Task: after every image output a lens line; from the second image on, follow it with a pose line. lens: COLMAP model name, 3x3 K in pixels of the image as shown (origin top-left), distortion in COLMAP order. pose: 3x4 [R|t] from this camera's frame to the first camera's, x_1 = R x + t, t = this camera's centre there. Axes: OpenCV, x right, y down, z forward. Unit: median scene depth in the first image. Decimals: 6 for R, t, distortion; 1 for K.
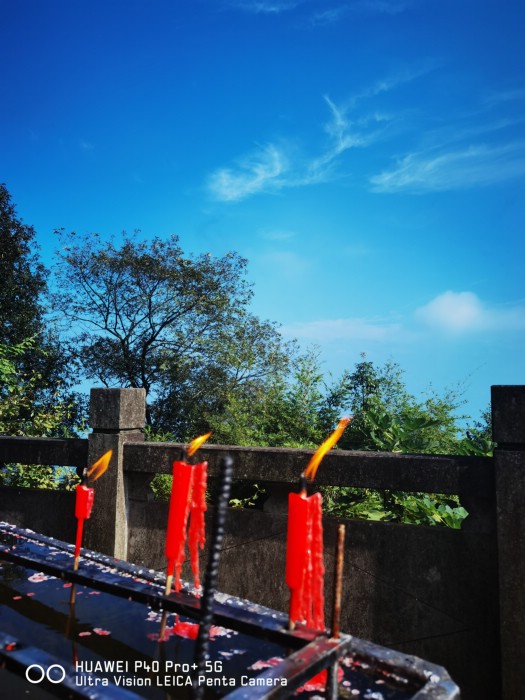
lens RADIAL K [[549.2, 0, 262.5], [0, 549.2, 350.0], [0, 0, 1]] dist [0.002267, 0.001469]
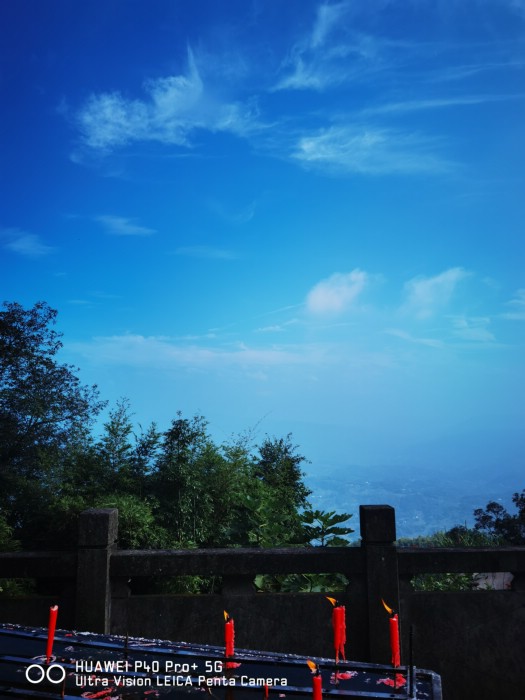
lens RADIAL K [[549.2, 0, 262.5], [0, 549.2, 350.0], [0, 0, 1]] dist [0.002267, 0.001469]
pose [[0.913768, 0.035188, 0.404710, -0.095940], [-0.017262, 0.998705, -0.047858, -0.054902], [-0.405870, 0.036745, 0.913192, -0.078116]]
